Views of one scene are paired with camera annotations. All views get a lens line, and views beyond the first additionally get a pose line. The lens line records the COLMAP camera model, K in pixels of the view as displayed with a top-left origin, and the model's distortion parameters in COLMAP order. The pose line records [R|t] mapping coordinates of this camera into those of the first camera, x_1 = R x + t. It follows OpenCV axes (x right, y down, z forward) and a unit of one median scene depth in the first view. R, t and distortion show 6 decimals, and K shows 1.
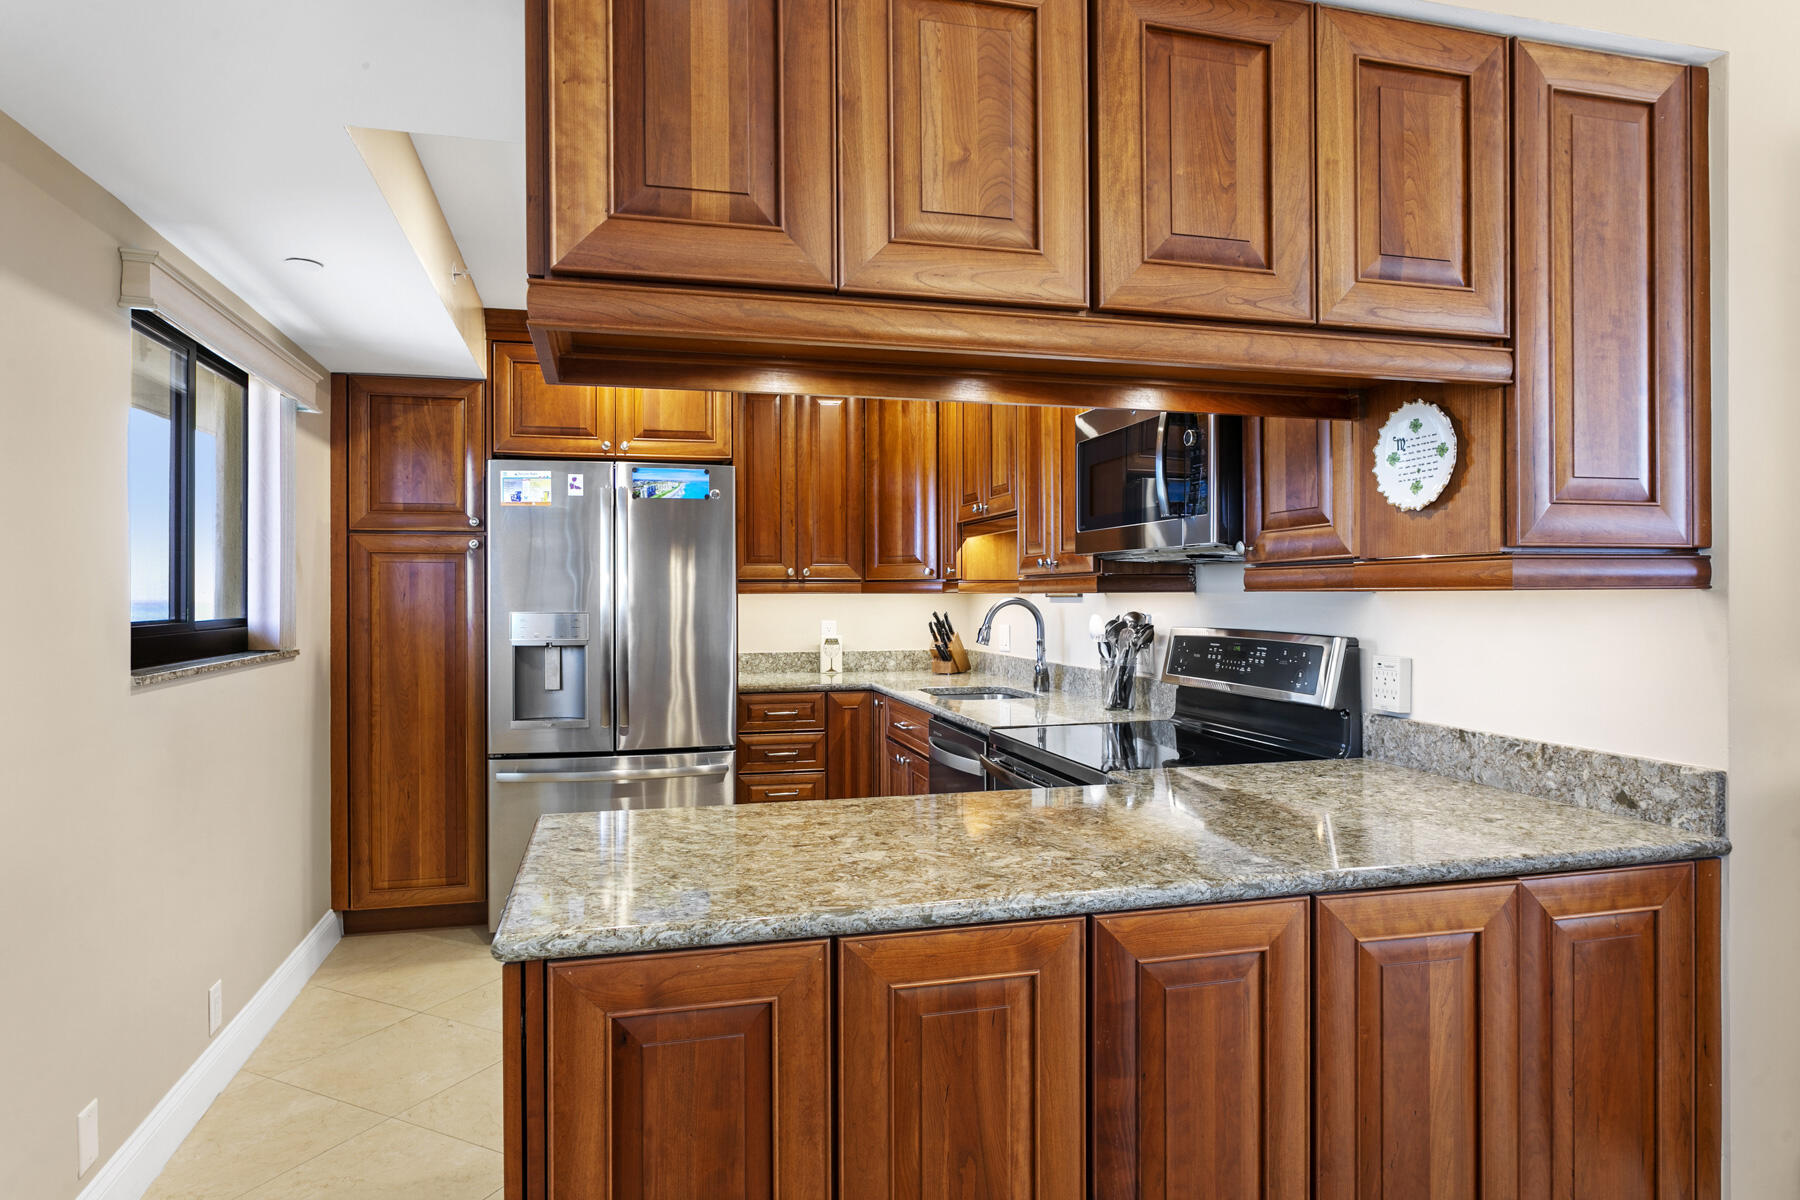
lens RADIAL K [[1044.6, 0, 870.2], [0, 1044.6, 590.4], [0, 0, 1]] dist [-0.003269, -0.000734]
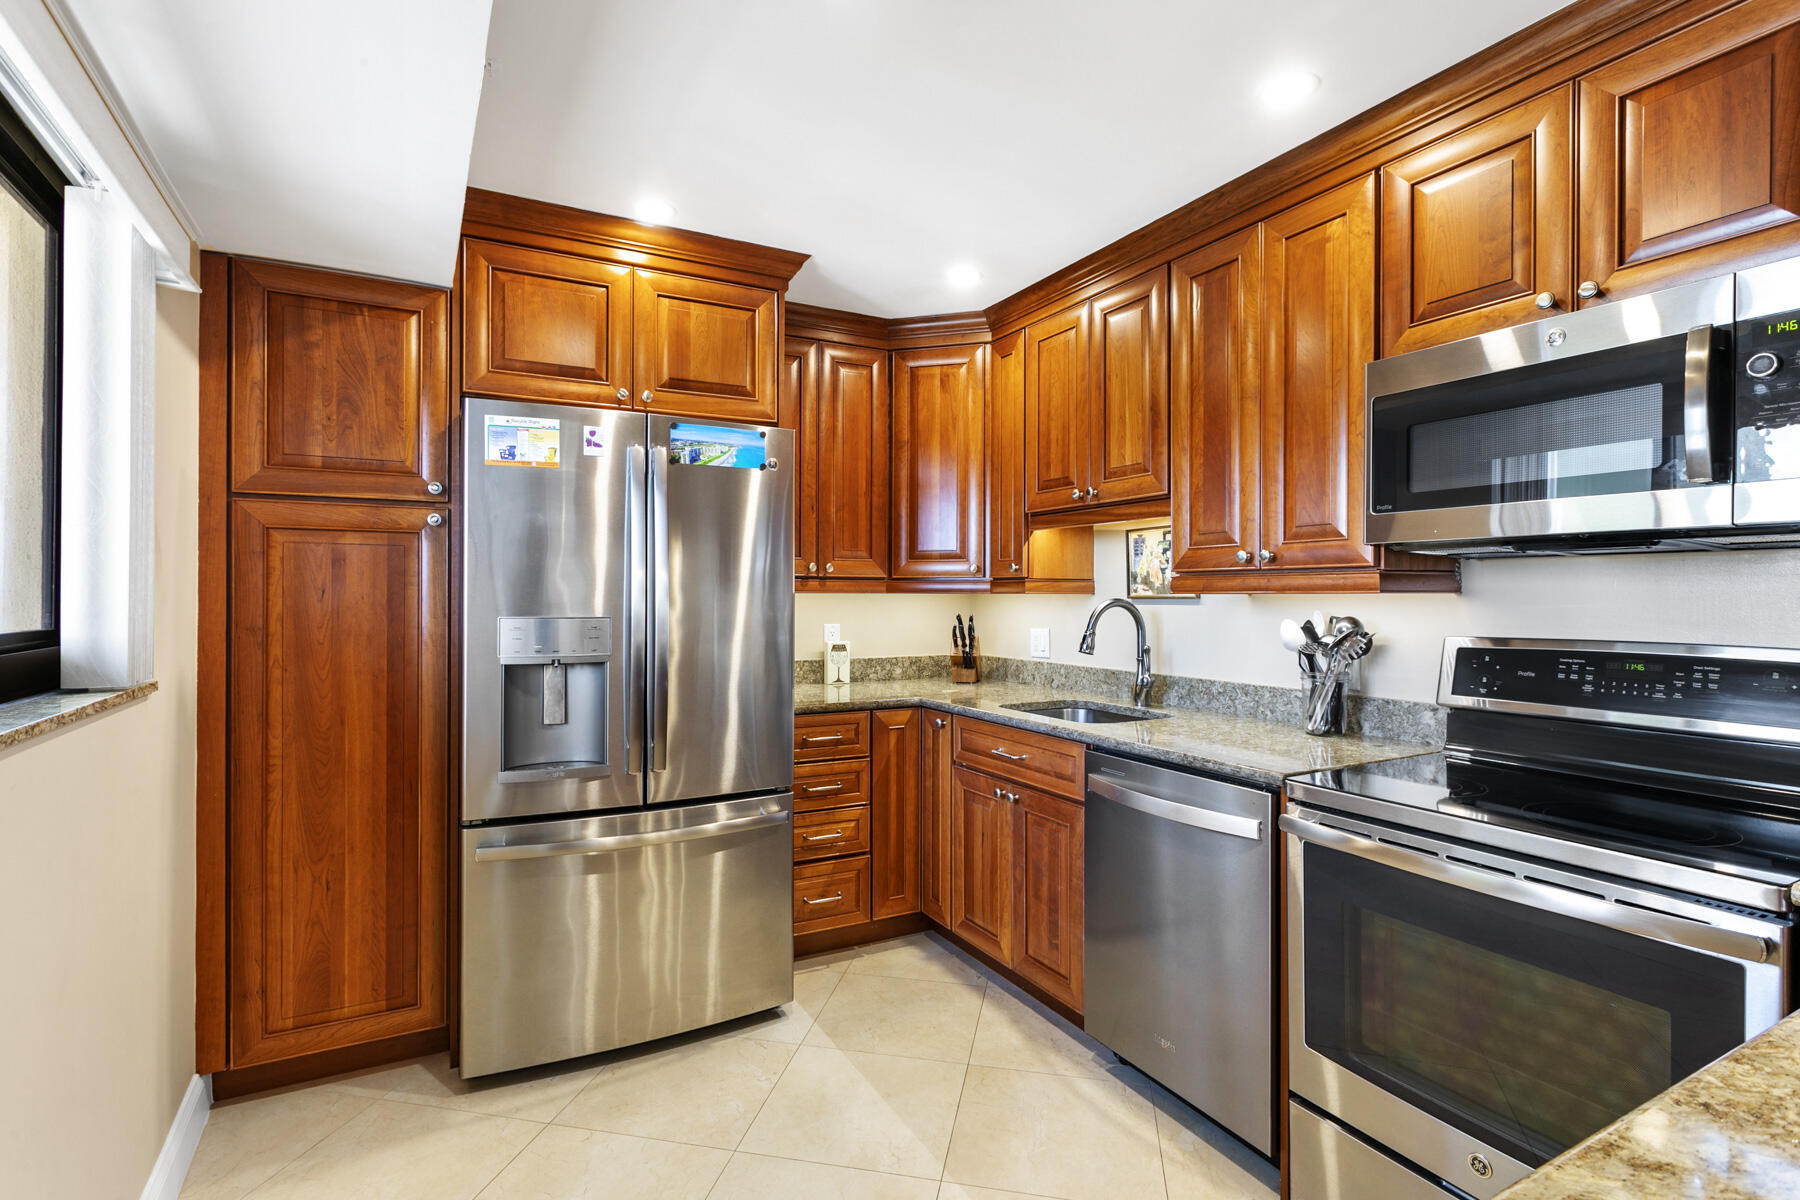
lens RADIAL K [[869.6, 0, 883.9], [0, 869.6, 591.2], [0, 0, 1]] dist [-0.001283, -0.000040]
pose [[0.967357, 0.006205, 0.253340, -0.236206], [-0.005899, 0.999981, -0.001967, 0.003010], [-0.253347, 0.000409, 0.967375, 0.360513]]
